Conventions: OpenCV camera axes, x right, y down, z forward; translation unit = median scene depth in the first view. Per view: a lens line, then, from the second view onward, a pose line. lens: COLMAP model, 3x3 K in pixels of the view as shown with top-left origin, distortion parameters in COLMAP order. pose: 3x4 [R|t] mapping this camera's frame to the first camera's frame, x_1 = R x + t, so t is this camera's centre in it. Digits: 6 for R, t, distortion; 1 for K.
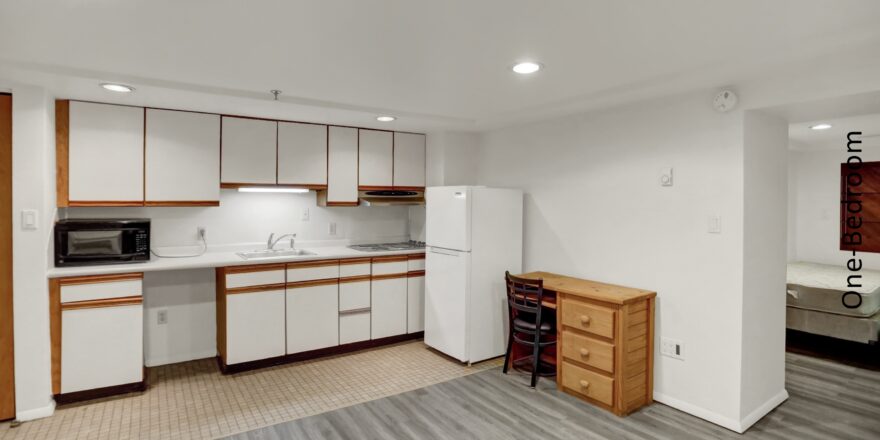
lens RADIAL K [[456.5, 0, 412.9], [0, 456.5, 208.5], [0, 0, 1]] dist [-0.004133, 0.000100]
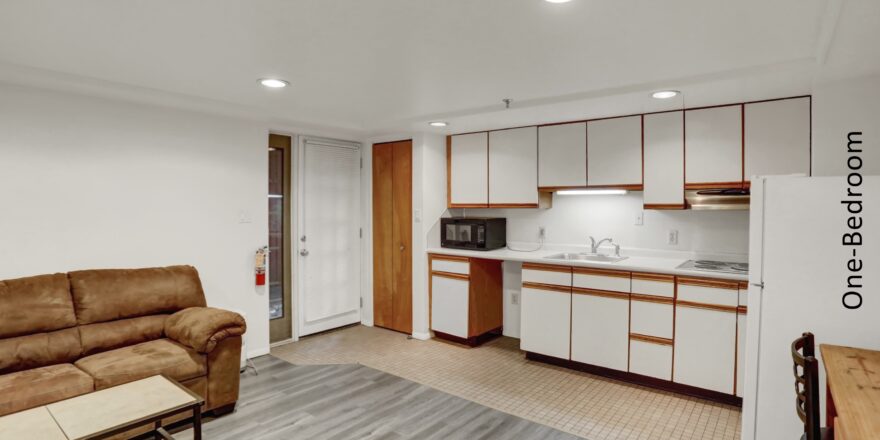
lens RADIAL K [[442.5, 0, 443.9], [0, 442.5, 209.9], [0, 0, 1]] dist [-0.035110, 0.000178]
pose [[0.349560, 0.003639, -0.936907, 0.480424], [-0.018518, 0.999824, -0.003026, 0.005971], [0.936731, 0.018407, 0.349565, 0.387557]]
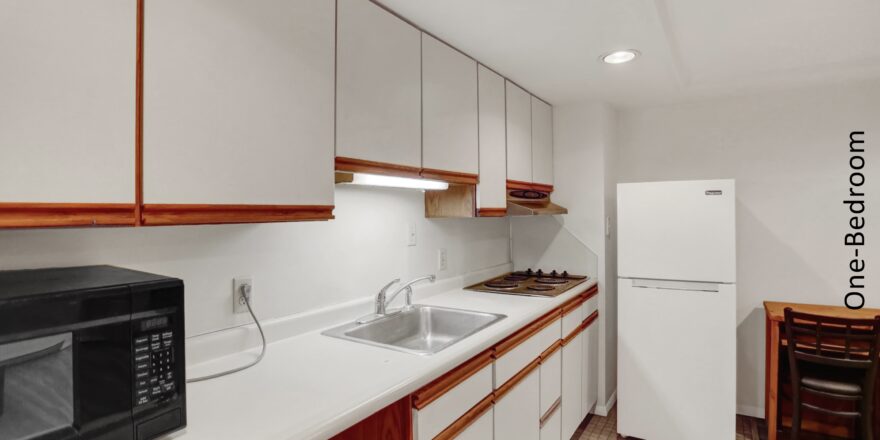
lens RADIAL K [[442.5, 0, 443.9], [0, 442.5, 209.9], [0, 0, 1]] dist [-0.035110, 0.000178]
pose [[0.888205, -0.009447, 0.459350, -0.481477], [0.021238, 0.999564, -0.020510, -0.003831], [-0.458956, 0.027973, 0.888019, 0.605488]]
